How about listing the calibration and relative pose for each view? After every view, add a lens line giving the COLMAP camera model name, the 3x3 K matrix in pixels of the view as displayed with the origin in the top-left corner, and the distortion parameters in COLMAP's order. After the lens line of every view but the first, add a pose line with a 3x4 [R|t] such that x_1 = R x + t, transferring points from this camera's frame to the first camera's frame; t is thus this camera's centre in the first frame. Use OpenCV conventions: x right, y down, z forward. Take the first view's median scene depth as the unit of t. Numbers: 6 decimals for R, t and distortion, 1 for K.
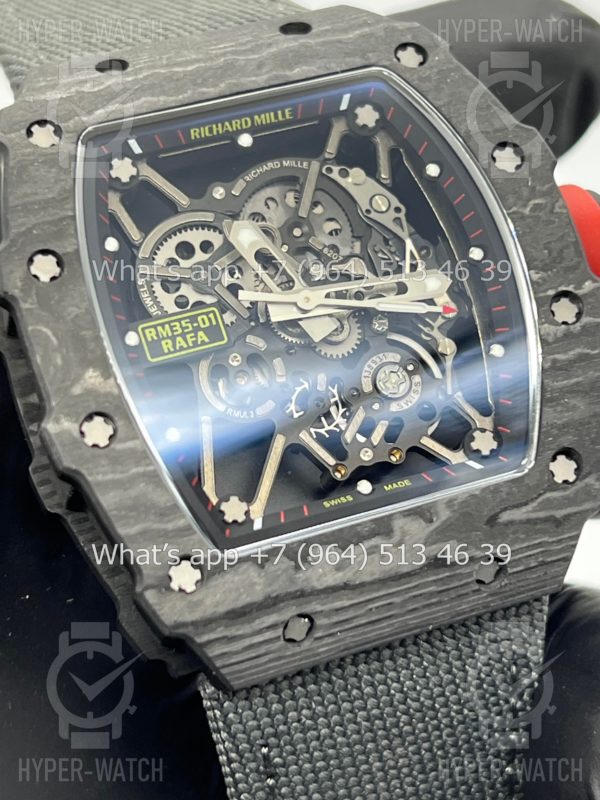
lens RADIAL K [[1931.3, 0, 298.3], [0, 1931.3, 391.8], [0, 0, 1]] dist [0.192186, 0.000000]
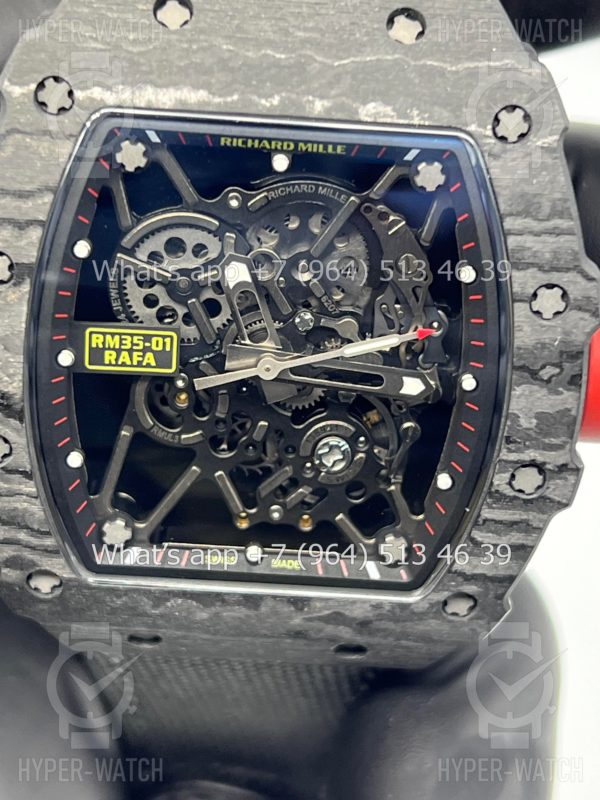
lens RADIAL K [[1931.3, 0, 298.9], [0, 1931.3, 402.1], [0, 0, 1]] dist [0.192186, 0.000000]
pose [[0.906896, 0.418871, -0.045674, 0.066107], [-0.310559, 0.737748, 0.599400, -0.586235], [0.284767, -0.529410, 0.799145, 0.256416]]
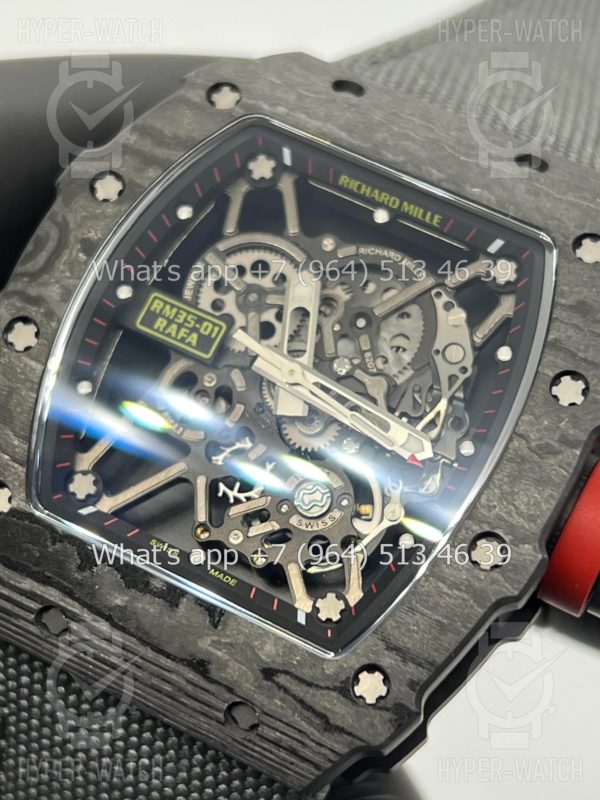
lens RADIAL K [[1931.3, 0, 291.8], [0, 1931.3, 400.5], [0, 0, 1]] dist [0.192186, 0.000000]
pose [[0.650236, 0.577936, -0.493136, 0.478255], [-0.600131, 0.788755, 0.133073, -0.162010], [0.465871, 0.209417, 0.859714, 0.179764]]
